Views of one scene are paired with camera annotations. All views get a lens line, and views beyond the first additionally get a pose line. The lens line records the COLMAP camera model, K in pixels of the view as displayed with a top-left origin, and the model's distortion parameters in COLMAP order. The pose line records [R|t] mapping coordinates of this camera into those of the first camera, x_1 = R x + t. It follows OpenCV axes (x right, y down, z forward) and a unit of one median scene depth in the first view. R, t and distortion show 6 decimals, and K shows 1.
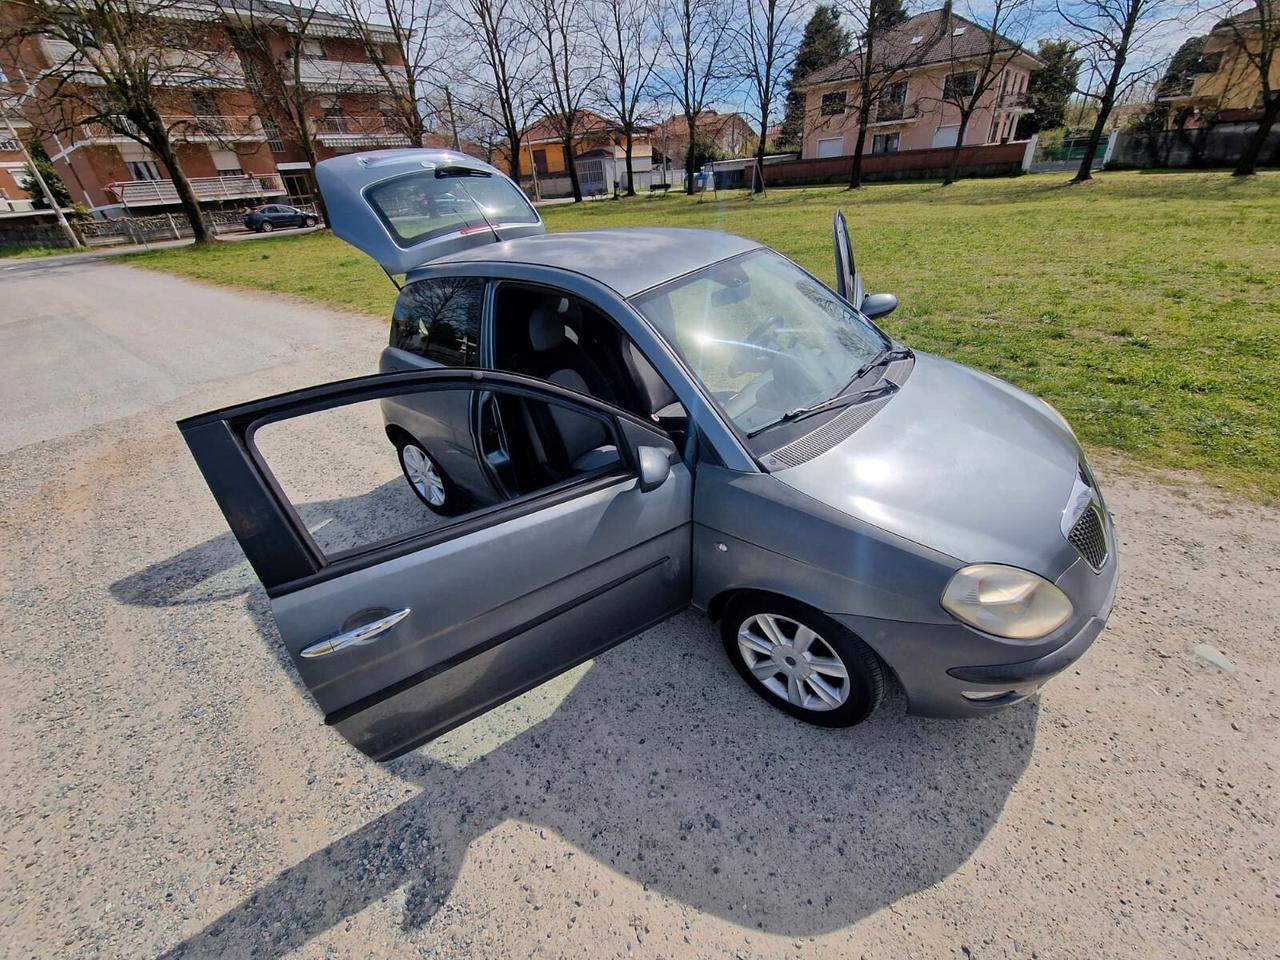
lens RADIAL K [[524.8, 0, 631.0], [0, 524.8, 483.1], [0, 0, 1]] dist [-0.000328, -0.001148]
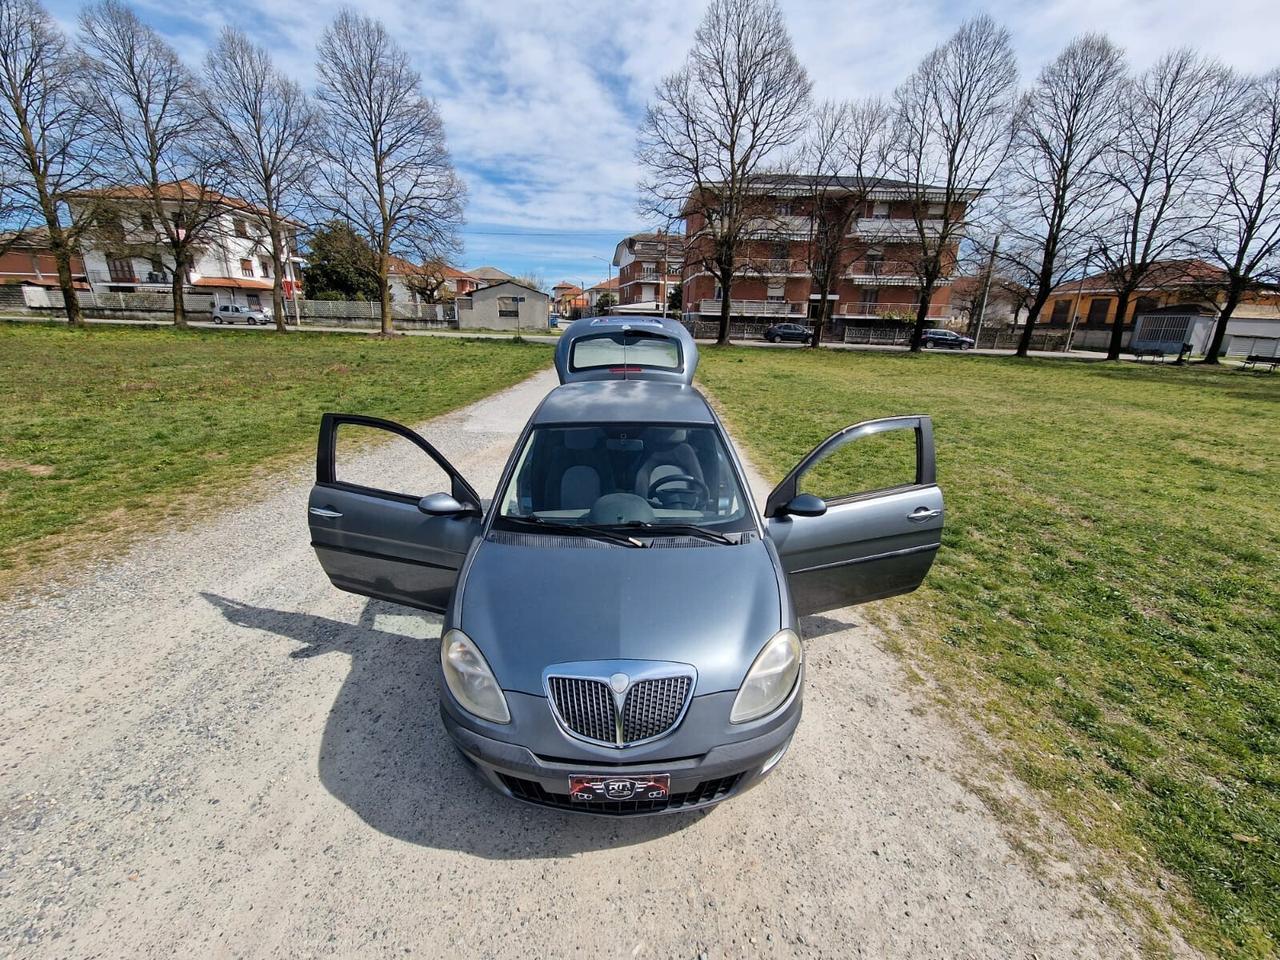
lens RADIAL K [[524.8, 0, 631.0], [0, 524.8, 483.1], [0, 0, 1]] dist [-0.000328, -0.001148]
pose [[0.623203, 0.325733, -0.710996, 0.092891], [-0.459850, 0.887988, 0.003751, -0.023846], [0.632578, 0.324614, 0.703186, 0.003493]]
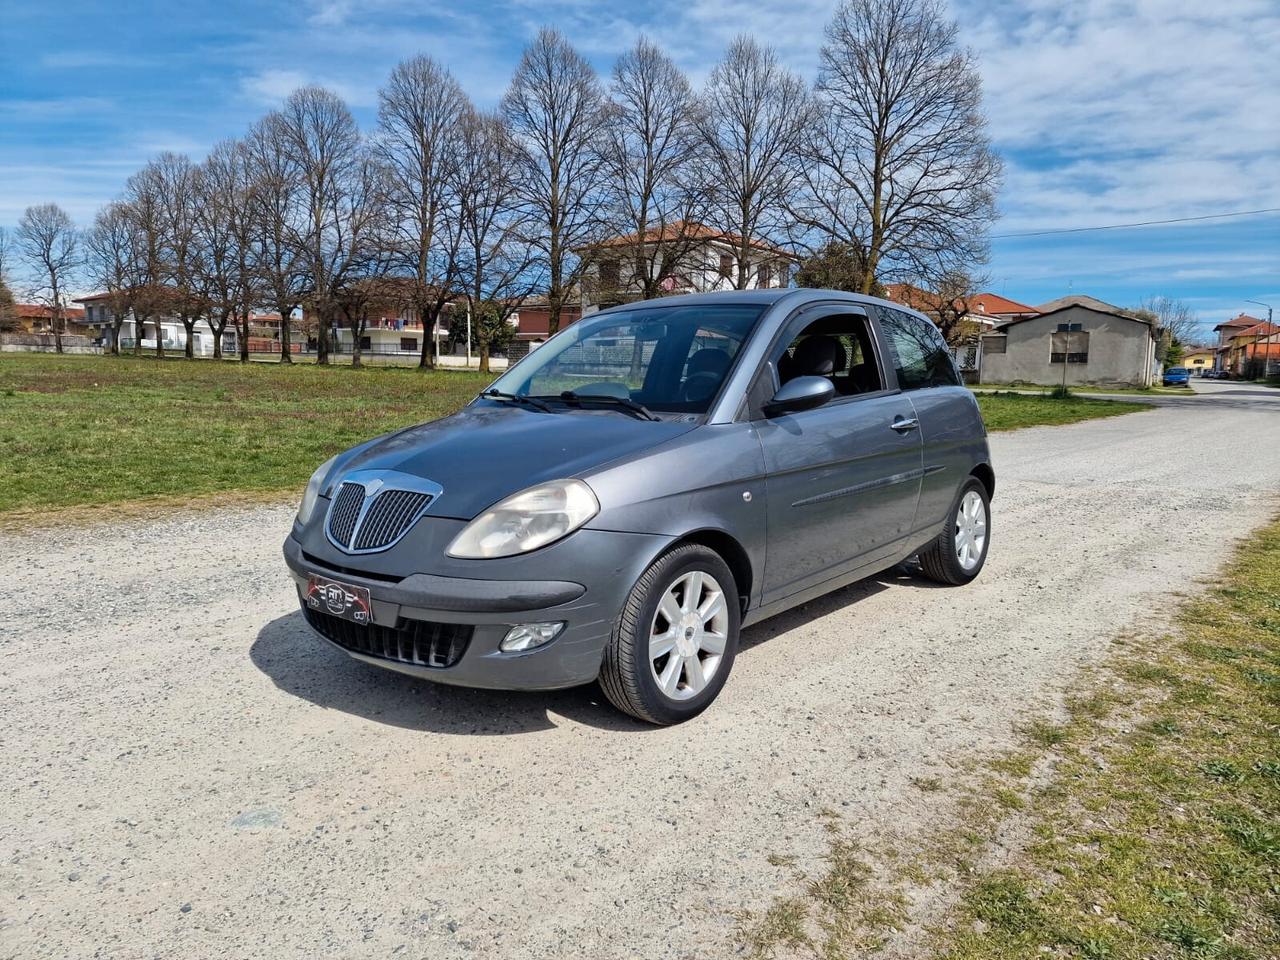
lens RADIAL K [[861.1, 0, 643.4], [0, 861.1, 464.2], [0, 0, 1]] dist [0.068297, -0.064522]
pose [[-0.049881, 0.185545, -0.981369, 0.146038], [-0.522041, 0.832838, 0.183996, -0.036284], [0.851461, 0.521492, 0.055319, 0.075606]]
